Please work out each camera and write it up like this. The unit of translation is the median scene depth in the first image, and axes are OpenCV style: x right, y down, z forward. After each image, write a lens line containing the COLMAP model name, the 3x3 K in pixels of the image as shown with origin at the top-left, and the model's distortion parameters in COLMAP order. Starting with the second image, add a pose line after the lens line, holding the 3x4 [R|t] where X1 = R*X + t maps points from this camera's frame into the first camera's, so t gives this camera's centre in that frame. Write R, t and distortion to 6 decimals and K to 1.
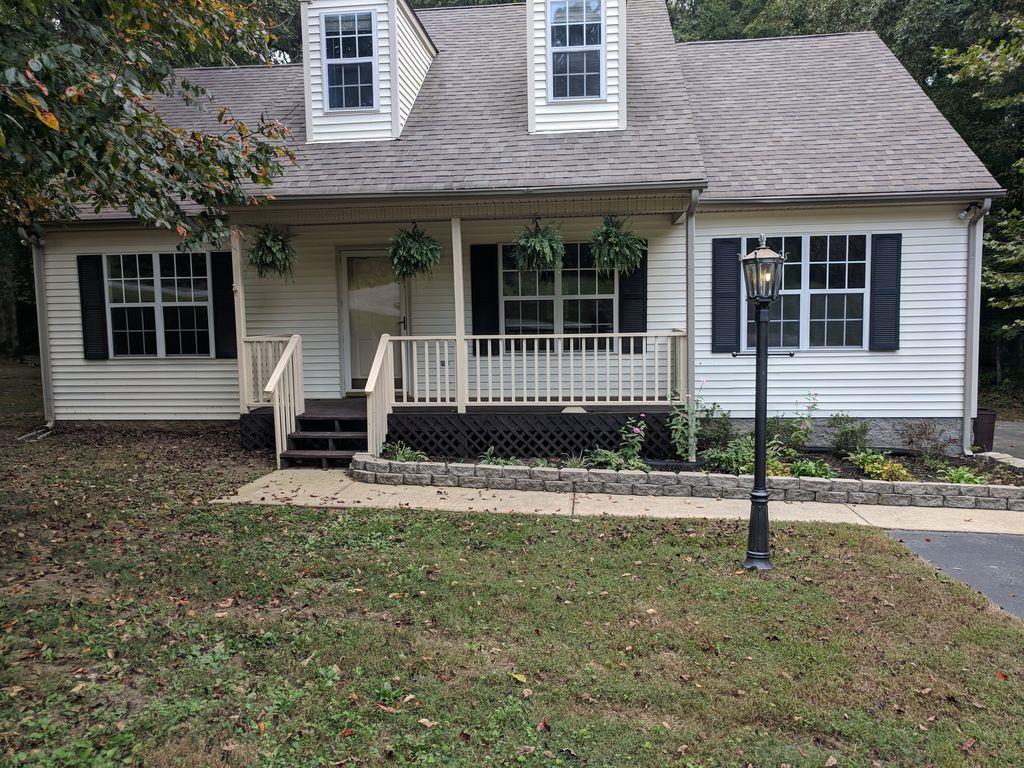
lens RADIAL K [[764.8, 0, 514.4], [0, 764.8, 379.7], [0, 0, 1]] dist [0.008068, 0.005287]
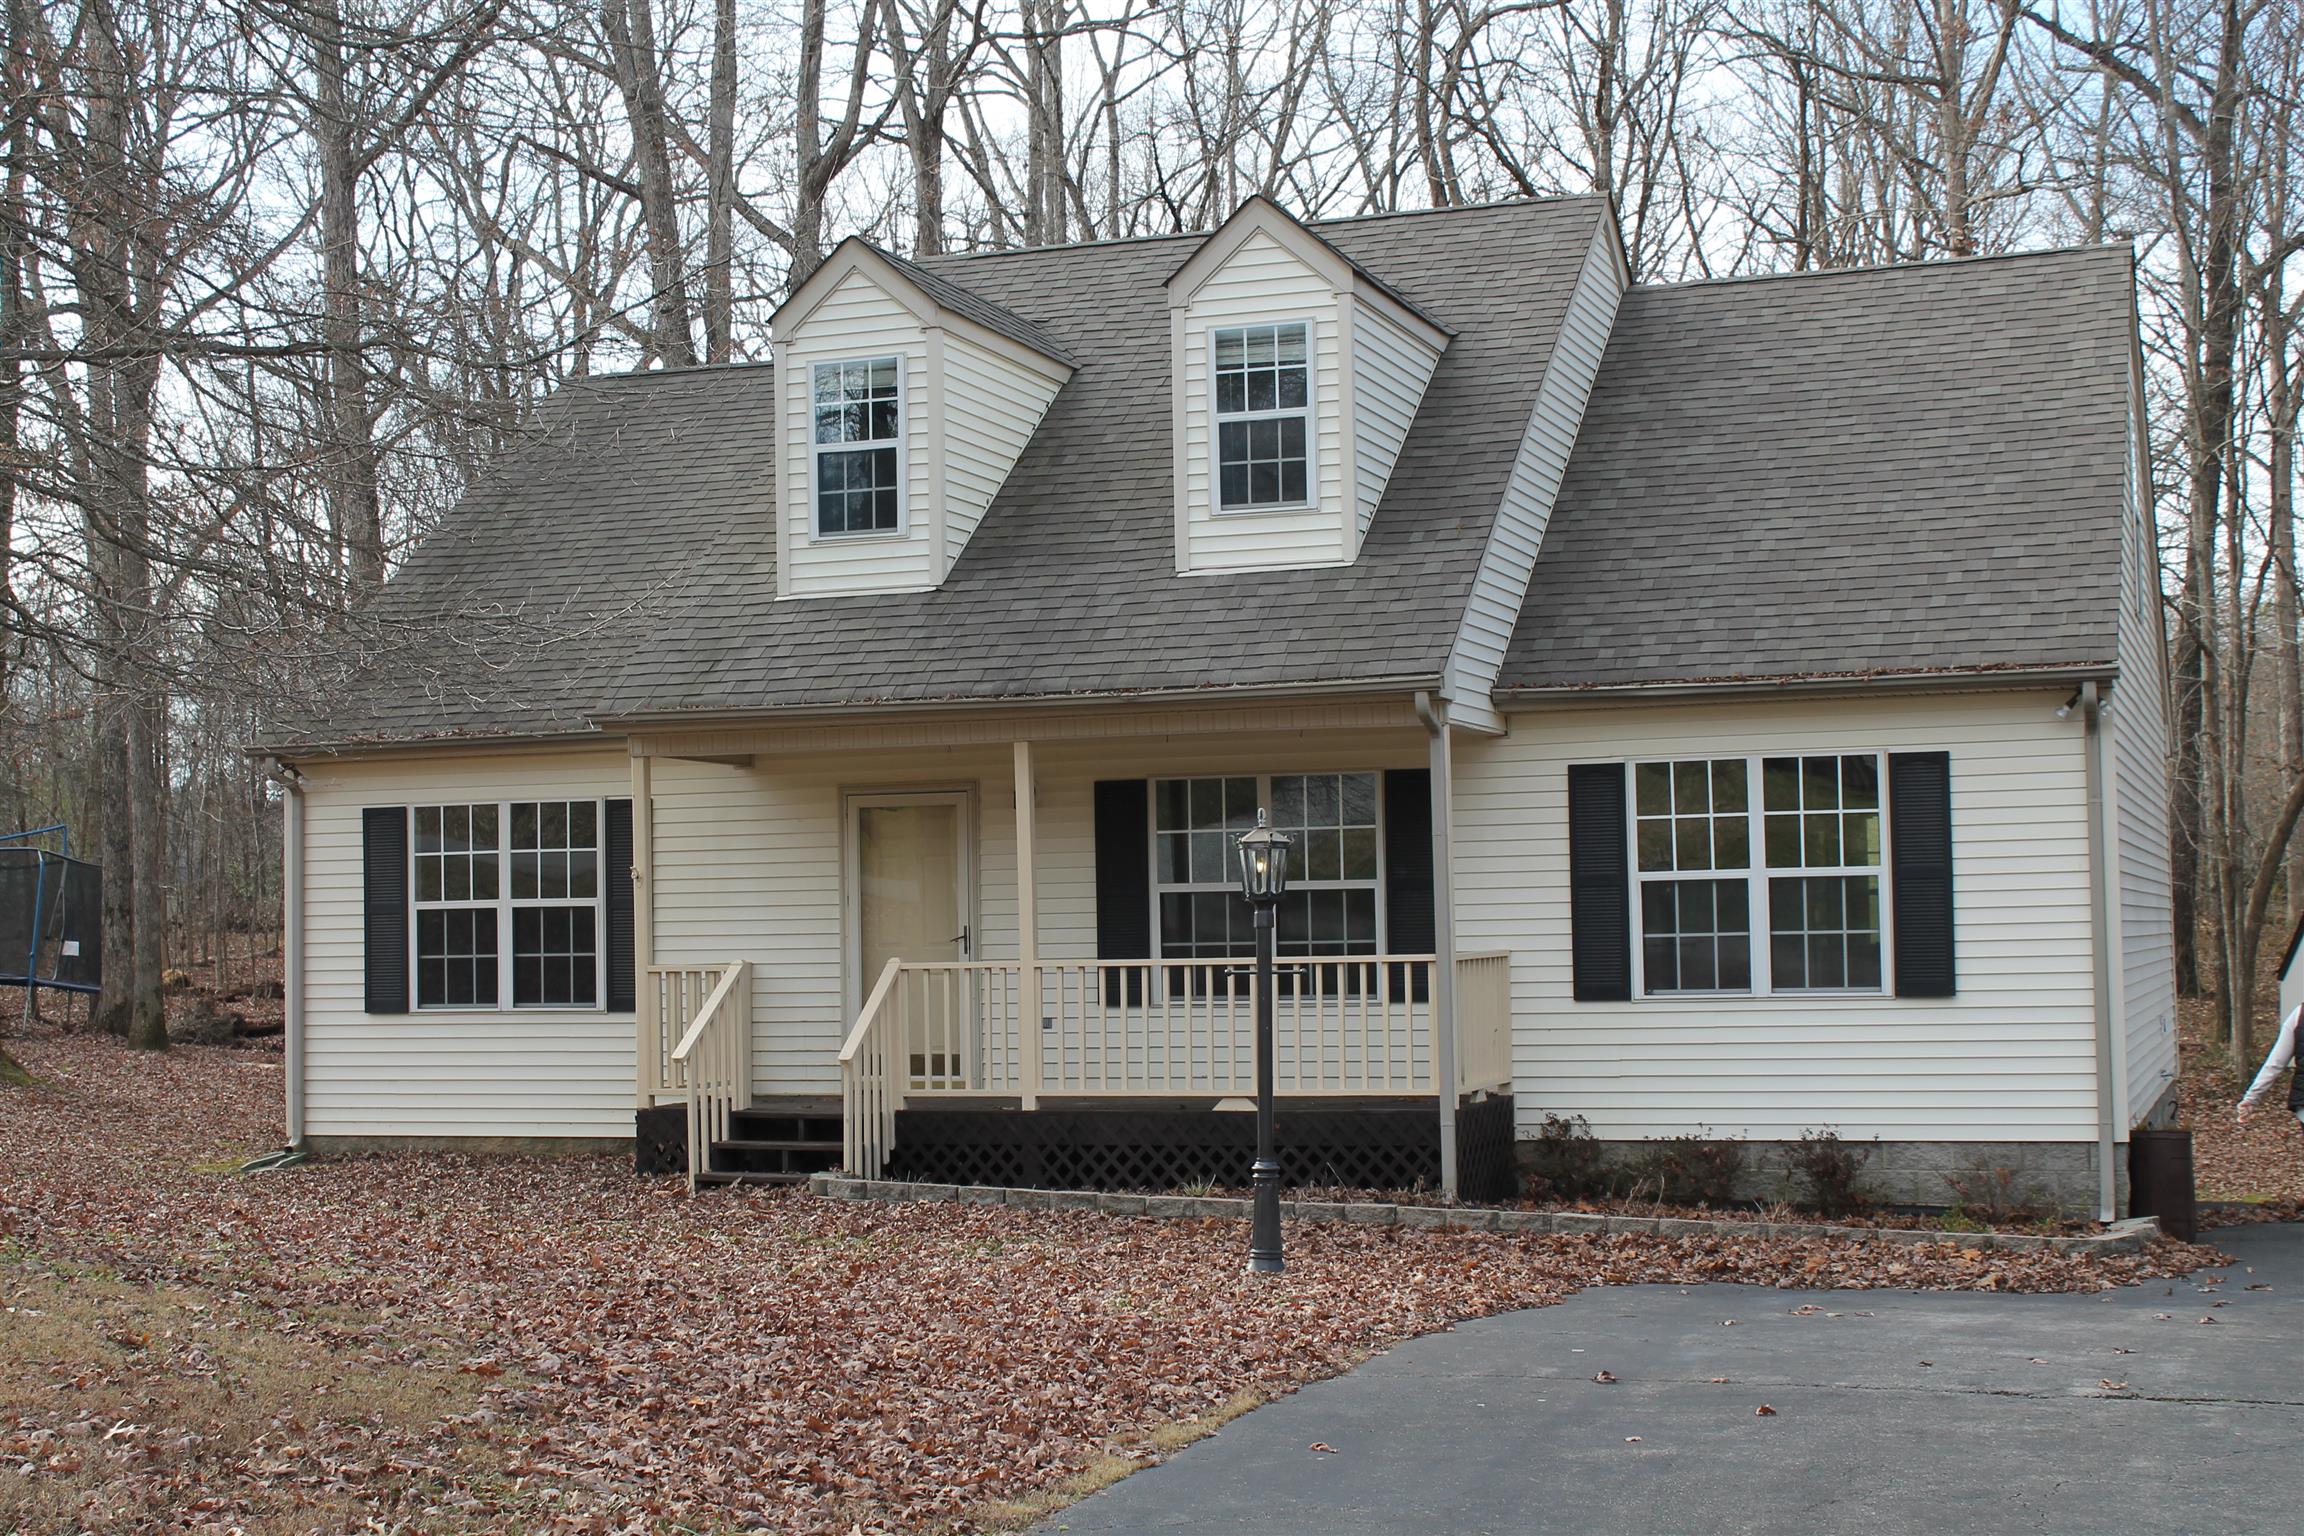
lens RADIAL K [[3207.6, 0, 1159.9], [0, 3207.6, 768.3], [0, 0, 1]] dist [-0.032886, -0.021491]
pose [[0.972426, -0.013260, -0.232834, 0.486169], [-0.017579, 0.991375, -0.129875, 0.086969], [0.232548, 0.130387, 0.963805, -1.025954]]
